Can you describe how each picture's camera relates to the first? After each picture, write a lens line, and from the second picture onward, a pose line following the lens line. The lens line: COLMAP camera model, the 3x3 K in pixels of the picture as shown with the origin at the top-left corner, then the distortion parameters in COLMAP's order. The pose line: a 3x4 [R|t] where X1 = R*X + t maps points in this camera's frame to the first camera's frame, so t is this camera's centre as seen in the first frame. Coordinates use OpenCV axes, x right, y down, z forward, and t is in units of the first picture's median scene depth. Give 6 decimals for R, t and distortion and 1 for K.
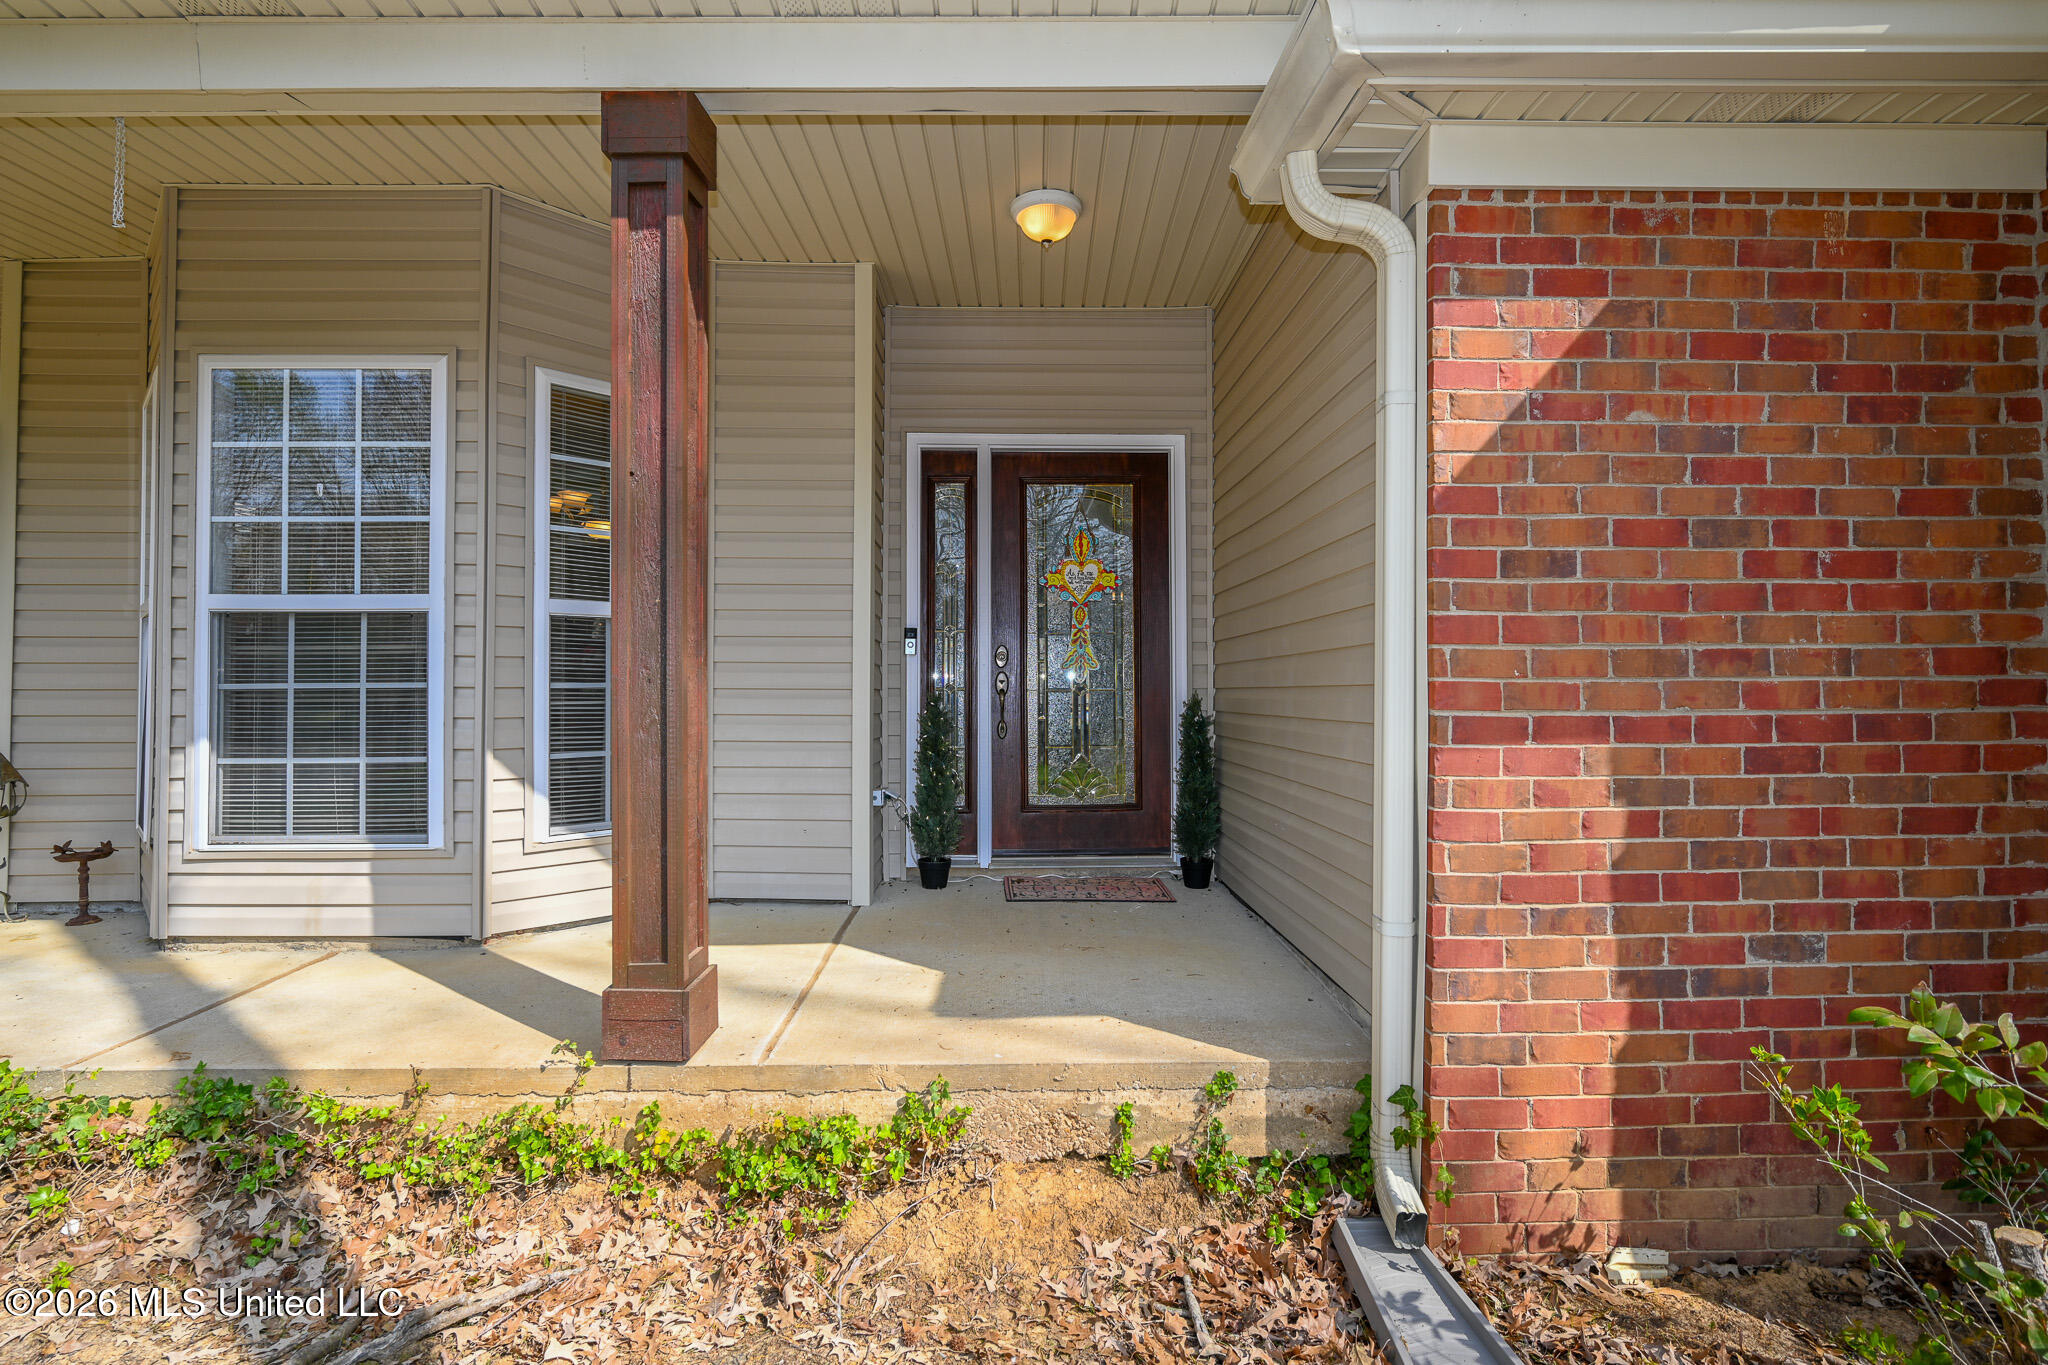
lens RADIAL K [[989.1, 0, 1024.4], [0, 989.1, 675.3], [0, 0, 1]] dist [-0.003306, -0.000296]
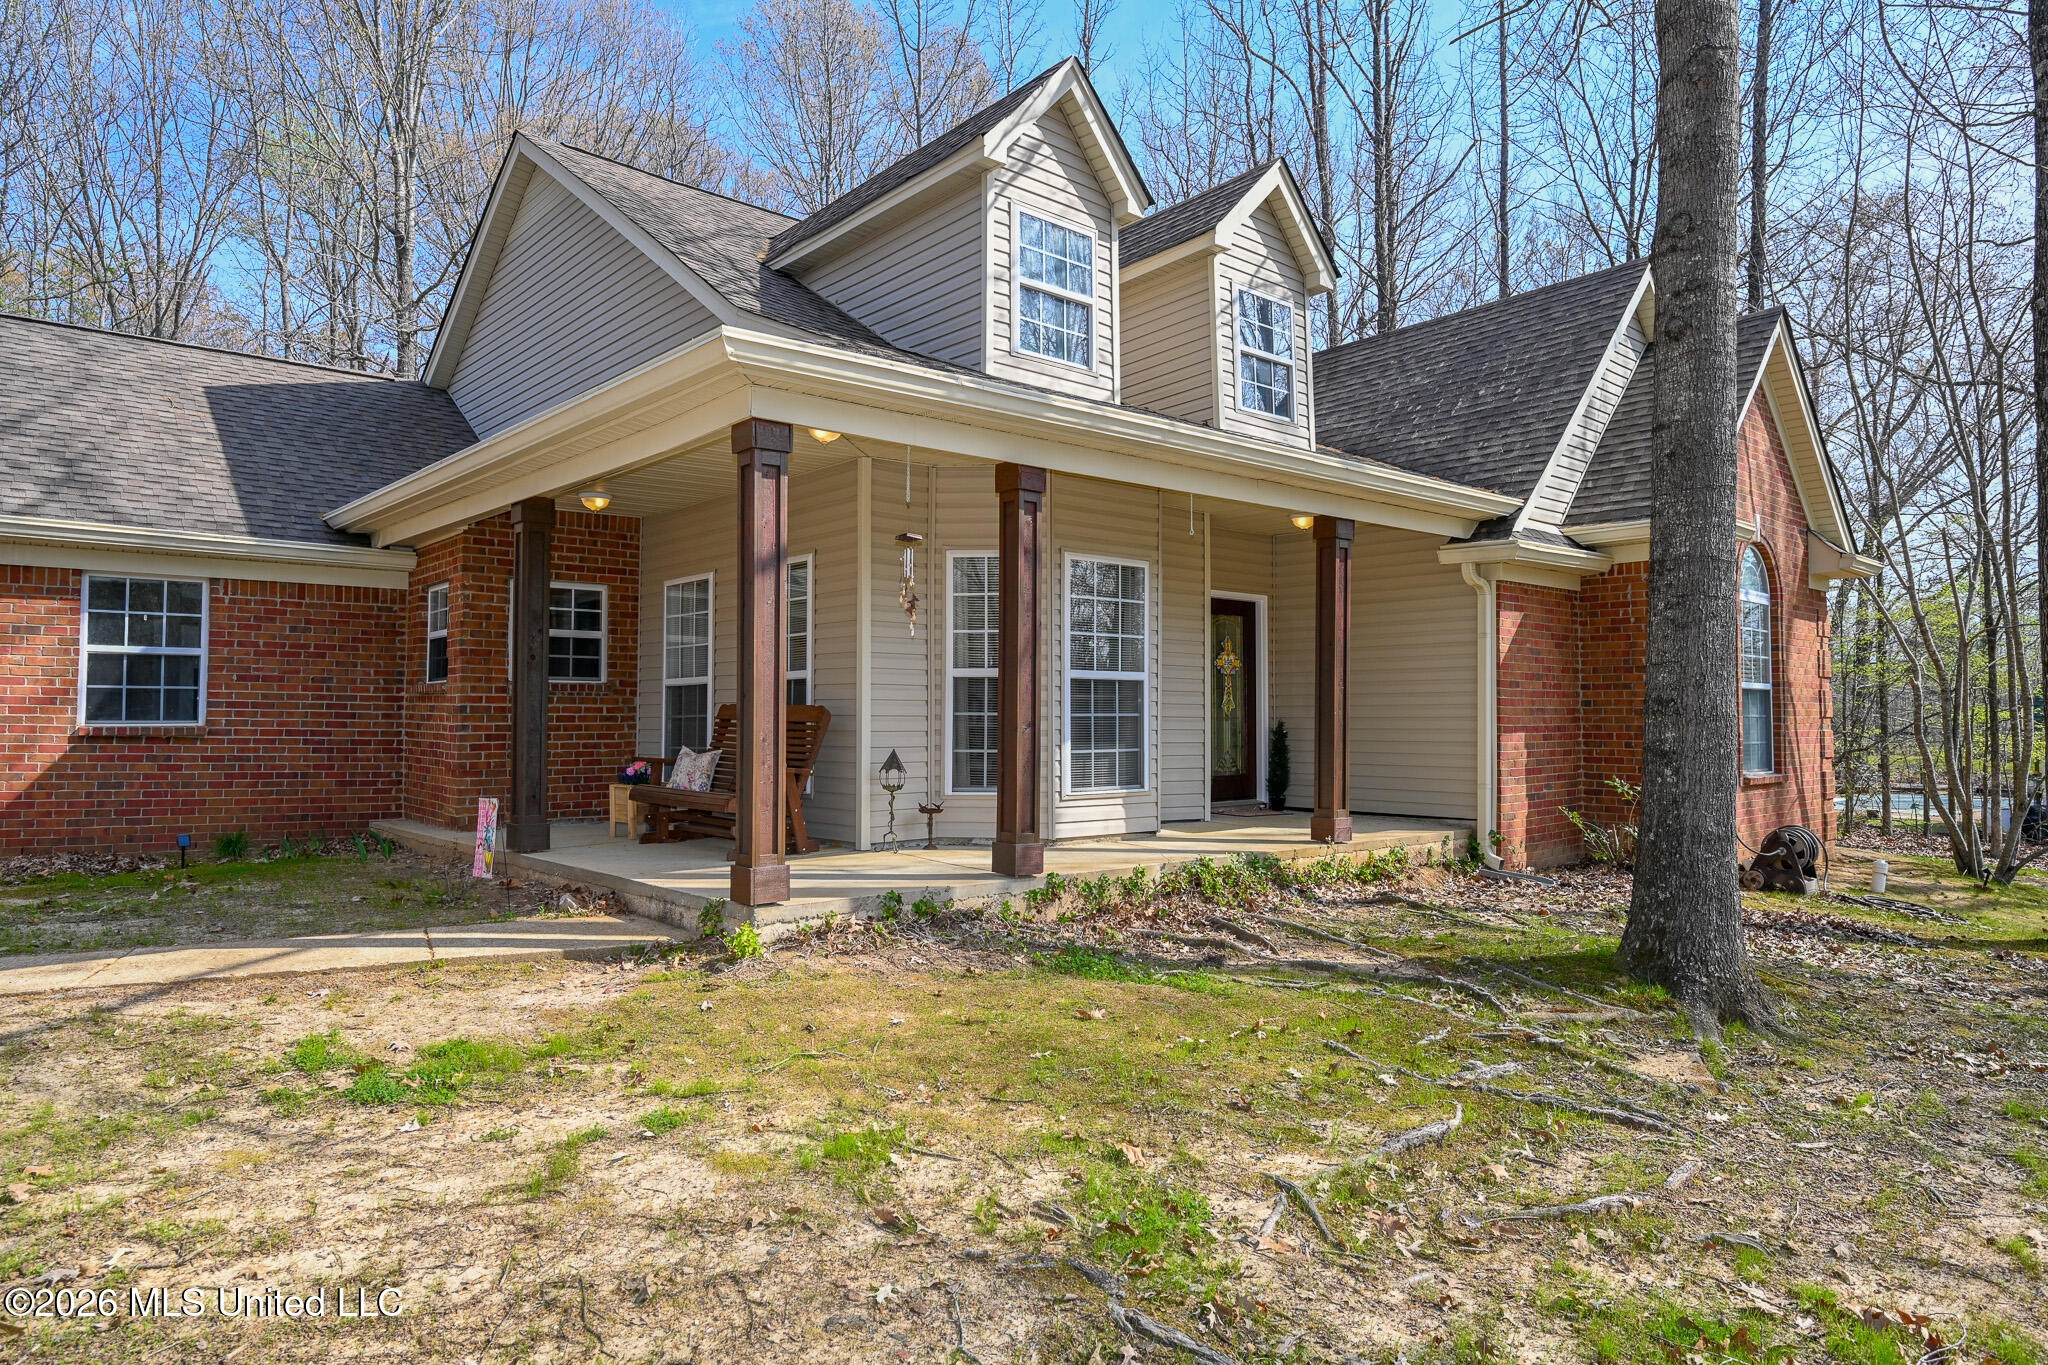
lens RADIAL K [[1238.6, 0, 1024.6], [0, 1238.6, 680.2], [0, 0, 1]] dist [0.001493, 0.000053]
pose [[0.766186, 0.023047, 0.642205, -2.534004], [-0.011768, 0.999692, -0.021836, -0.003202], [-0.642511, 0.009173, 0.766222, -0.898221]]
